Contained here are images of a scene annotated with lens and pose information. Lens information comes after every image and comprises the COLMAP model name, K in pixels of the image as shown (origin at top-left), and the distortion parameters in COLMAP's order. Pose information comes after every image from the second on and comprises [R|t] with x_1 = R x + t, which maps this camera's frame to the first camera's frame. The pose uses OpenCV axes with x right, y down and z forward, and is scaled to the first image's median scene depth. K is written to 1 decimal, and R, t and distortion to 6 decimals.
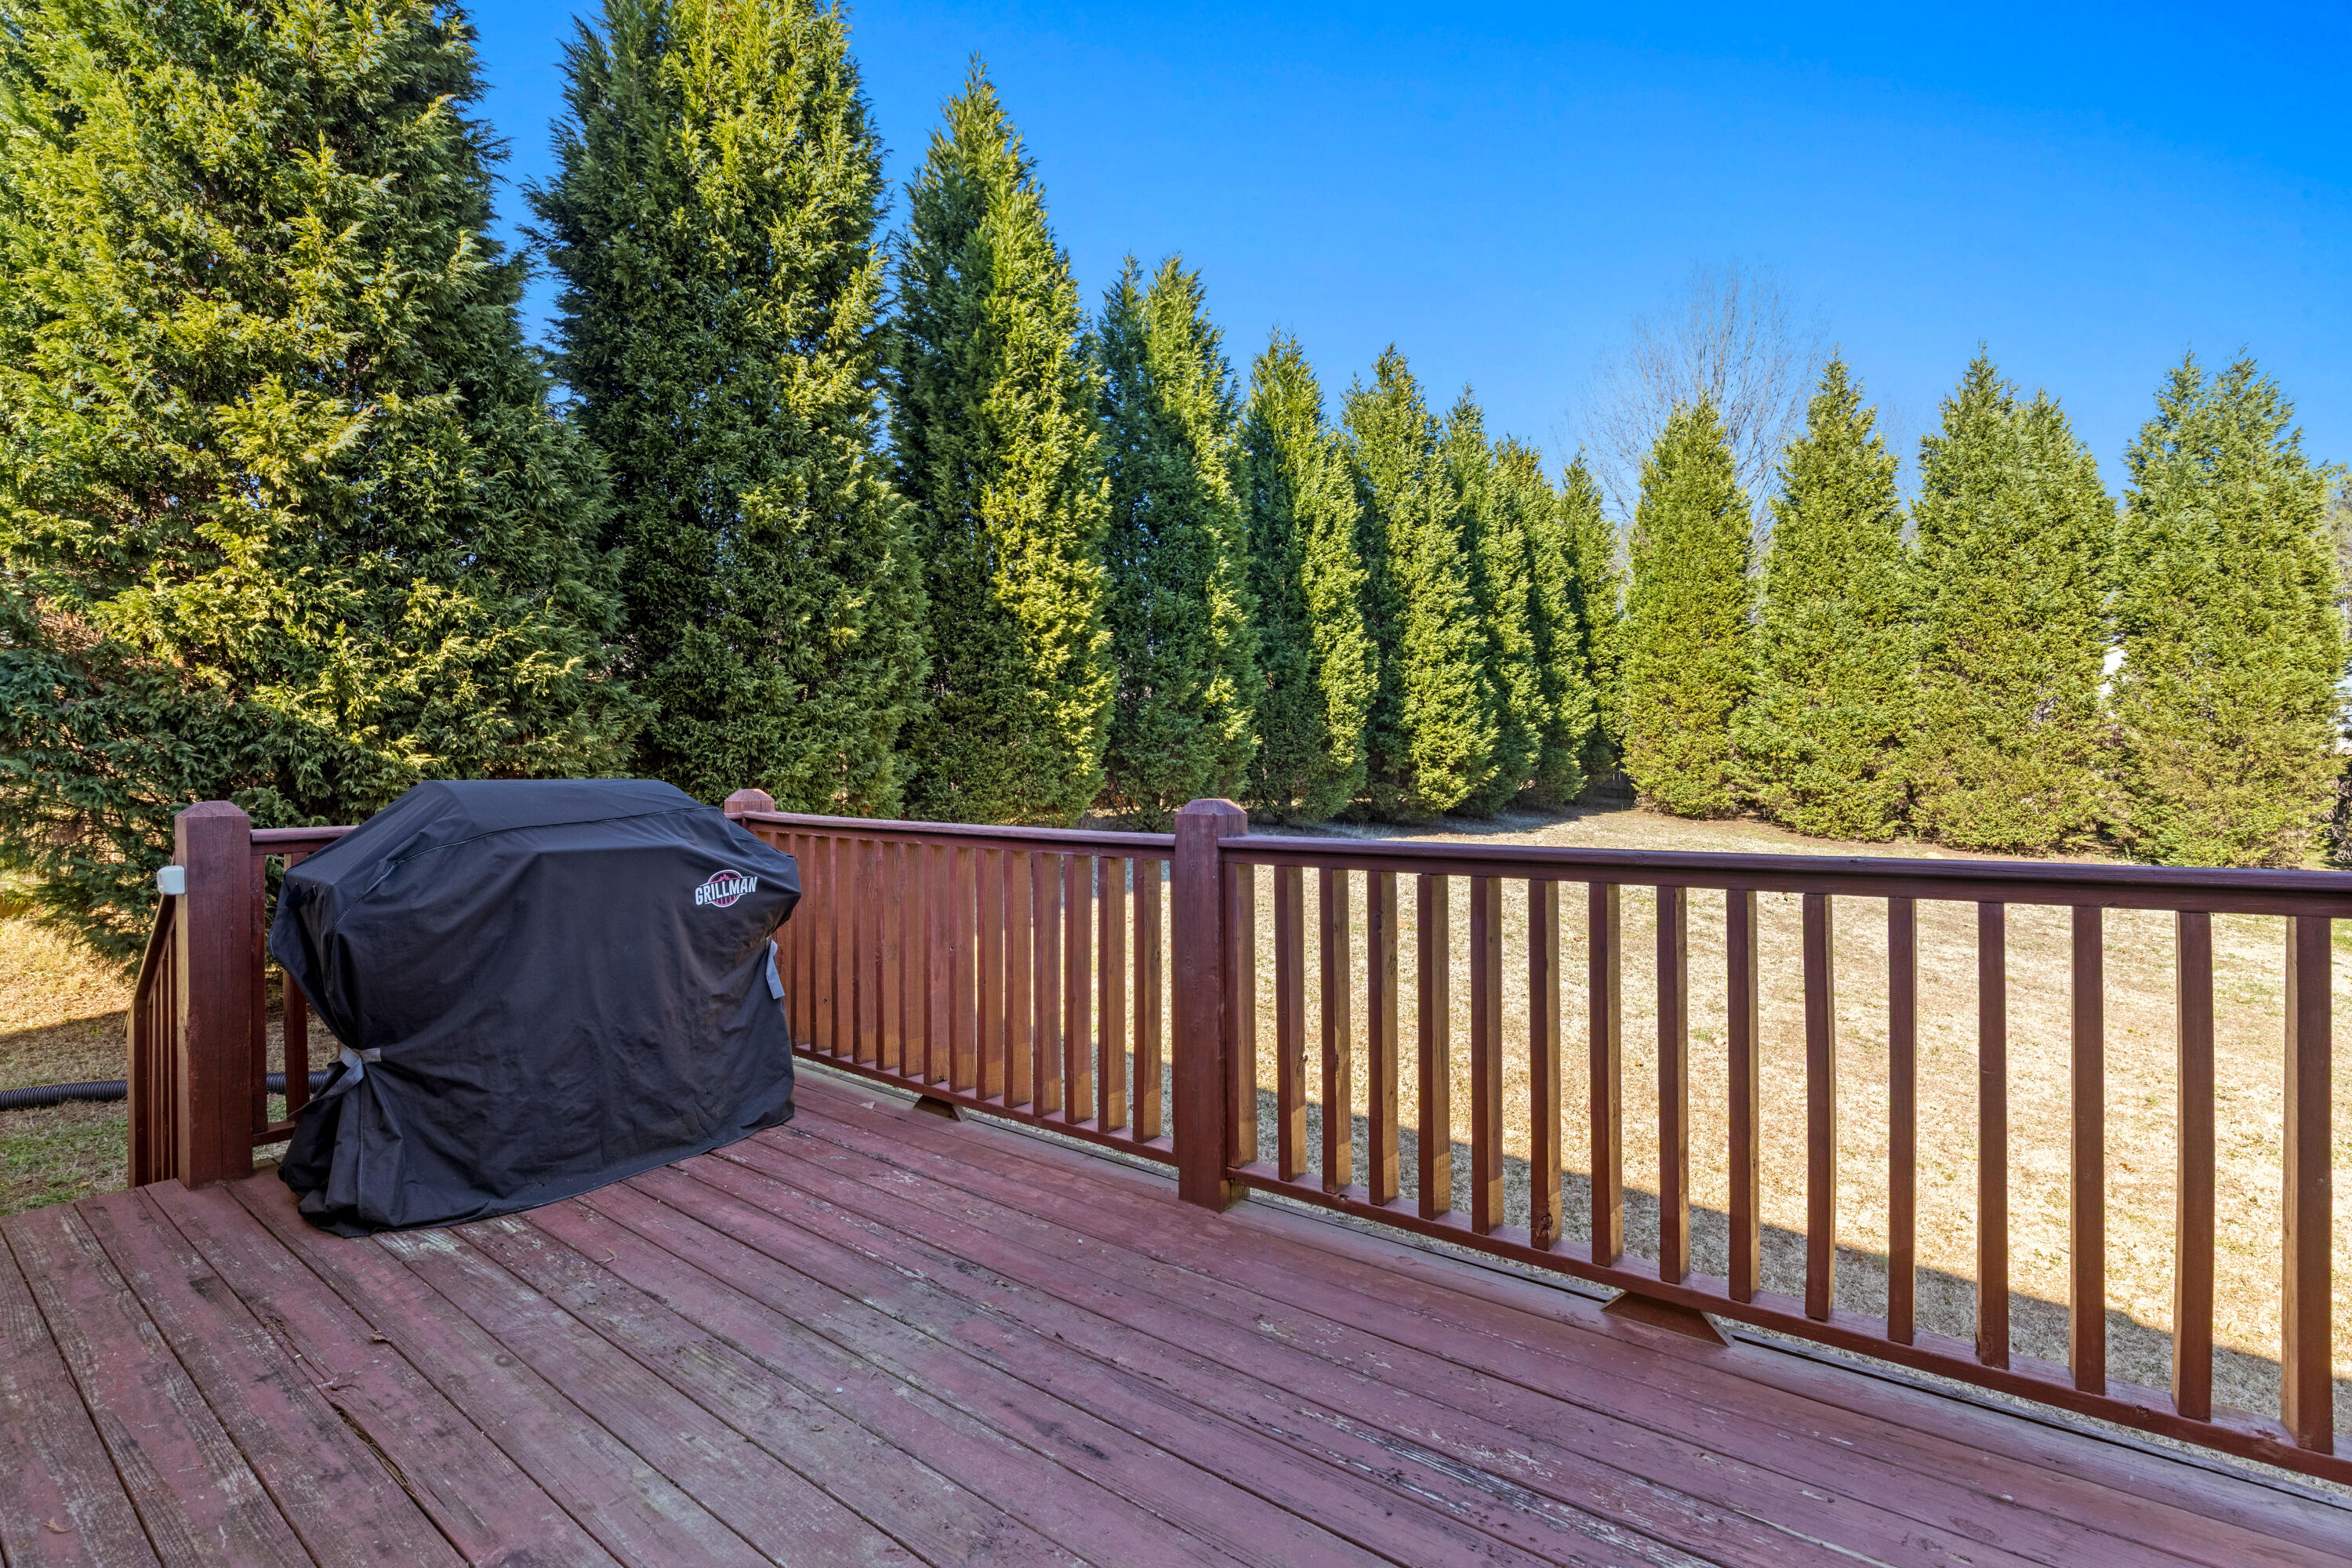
lens RADIAL K [[1110.1, 0, 1174.2], [0, 1110.1, 769.7], [0, 0, 1]] dist [-0.000534, 0.000528]
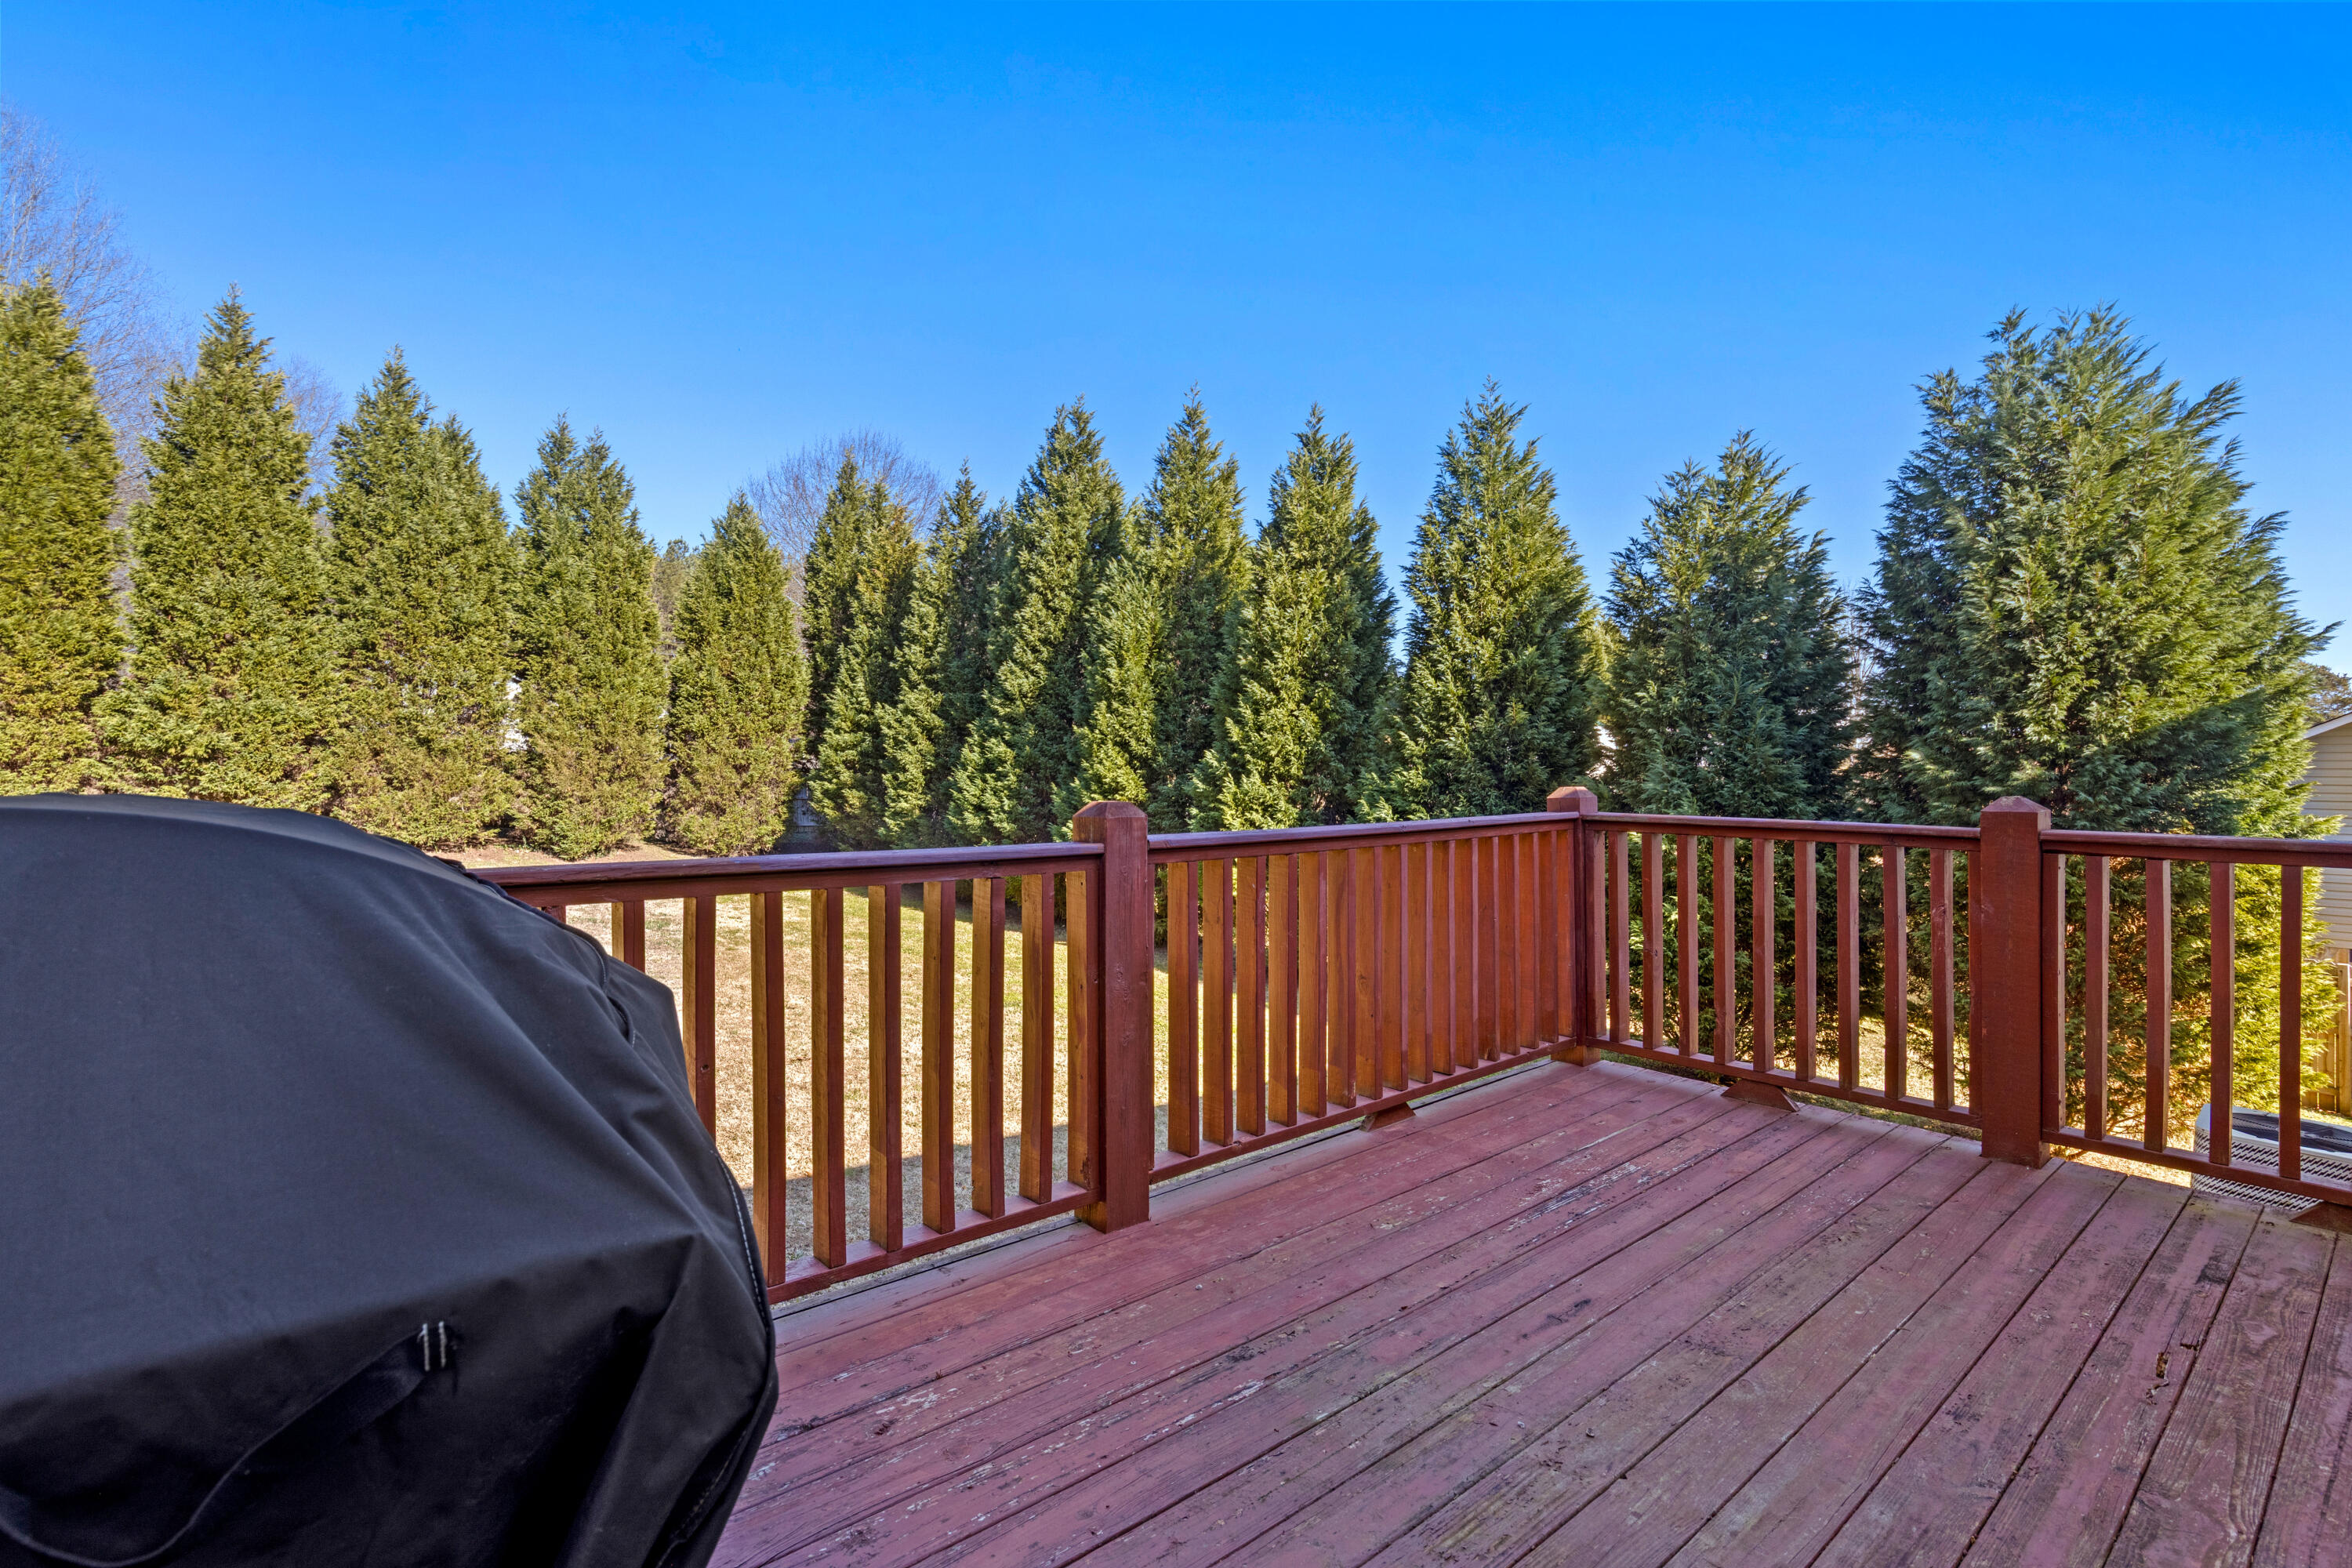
lens RADIAL K [[1098.5, 0, 1176.0], [0, 1098.5, 784.0], [0, 0, 1]] dist [-0.001380, -0.000386]
pose [[0.189992, -0.010455, 0.981730, -0.136524], [-0.001822, 0.999938, 0.011001, 0.000210], [-0.981784, -0.003879, 0.189962, 0.119332]]
